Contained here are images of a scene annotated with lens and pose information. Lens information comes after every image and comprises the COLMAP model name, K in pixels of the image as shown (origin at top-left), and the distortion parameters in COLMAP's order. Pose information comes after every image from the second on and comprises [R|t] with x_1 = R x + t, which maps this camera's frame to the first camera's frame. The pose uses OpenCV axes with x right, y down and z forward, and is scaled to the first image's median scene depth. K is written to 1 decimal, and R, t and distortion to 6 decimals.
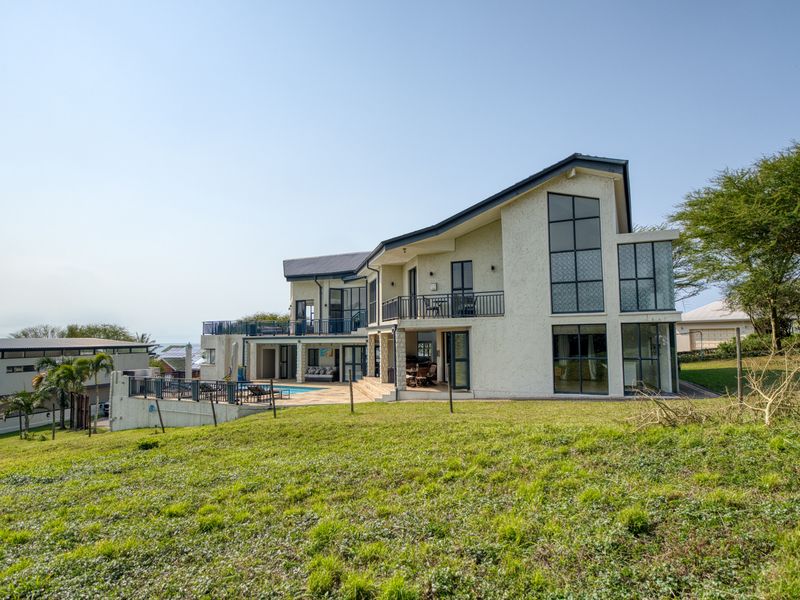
lens RADIAL K [[464.2, 0, 399.7], [0, 464.2, 300.5], [0, 0, 1]] dist [-0.008548, -0.000726]
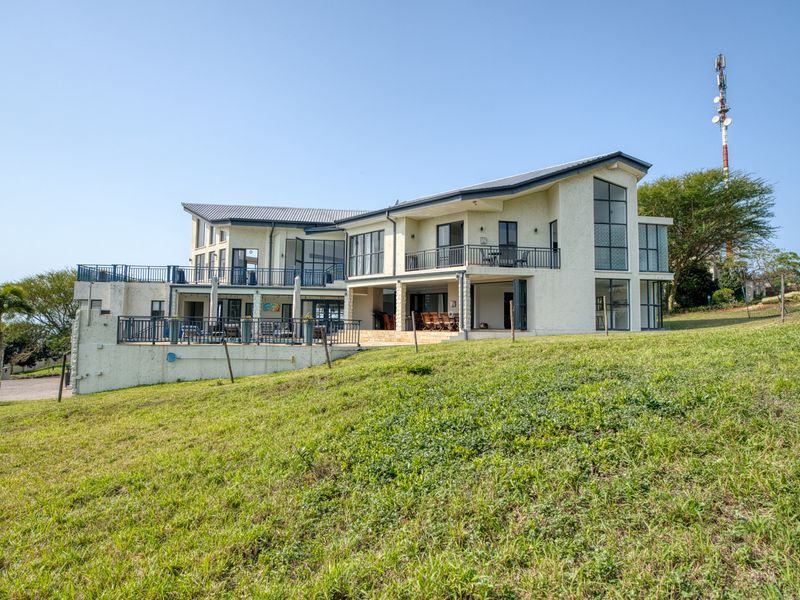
lens RADIAL K [[416.4, 0, 400.0], [0, 416.4, 301.1], [0, 0, 1]] dist [-0.026060, 0.000021]
pose [[0.839119, 0.050577, 0.541591, -0.628416], [-0.067839, 0.997625, 0.011944, 0.116536], [-0.539700, -0.046764, 0.840557, 0.258562]]
